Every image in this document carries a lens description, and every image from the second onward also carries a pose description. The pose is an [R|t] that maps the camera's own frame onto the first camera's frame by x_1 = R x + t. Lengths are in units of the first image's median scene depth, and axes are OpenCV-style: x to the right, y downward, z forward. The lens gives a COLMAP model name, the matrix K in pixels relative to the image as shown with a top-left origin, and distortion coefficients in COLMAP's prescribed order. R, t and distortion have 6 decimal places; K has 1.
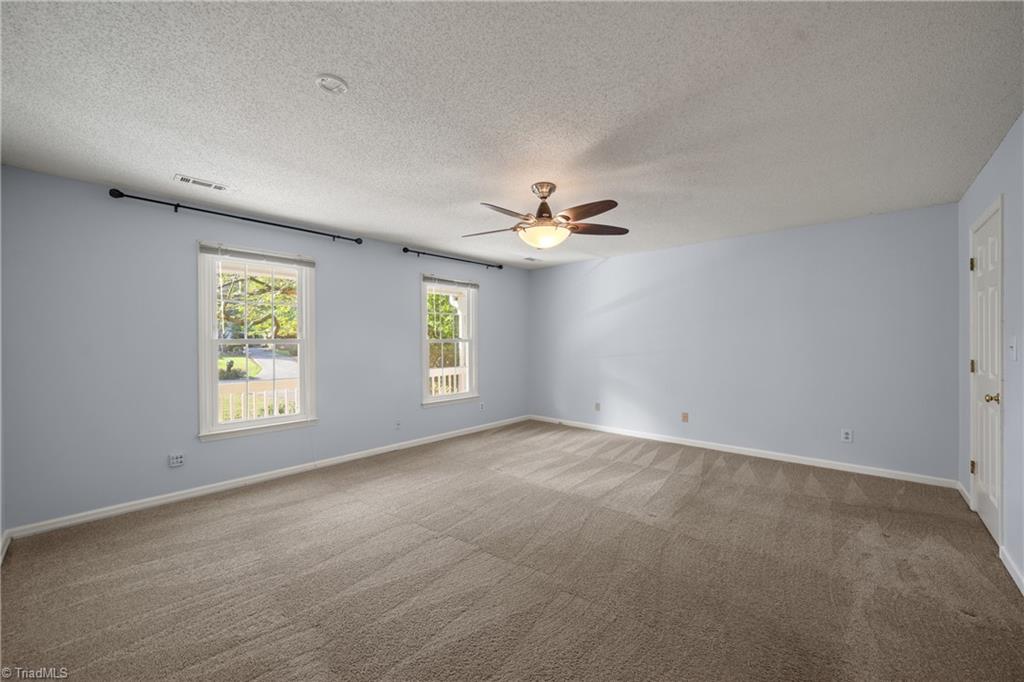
lens RADIAL K [[395.6, 0, 519.9], [0, 395.6, 344.2], [0, 0, 1]] dist [-0.009559, 0.002729]
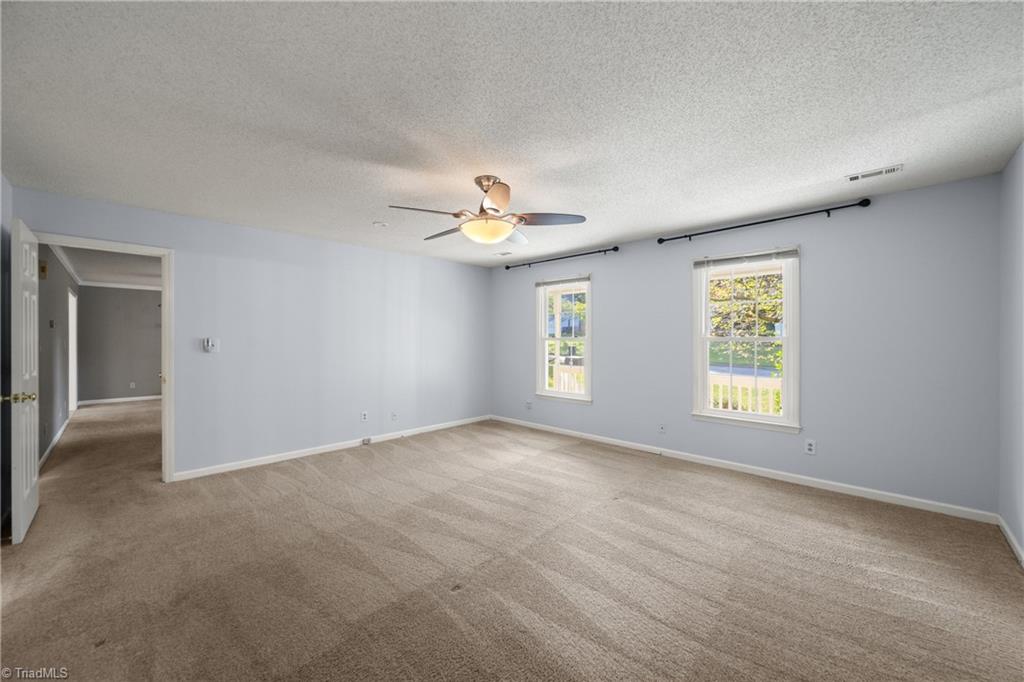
lens RADIAL K [[395.6, 0, 519.8], [0, 395.6, 335.4], [0, 0, 1]] dist [-0.009559, 0.002729]
pose [[-0.040623, -0.007497, -0.999146, 0.660076], [-0.012013, 0.999903, -0.007014, -0.006421], [0.999102, 0.011718, -0.040709, 0.721437]]
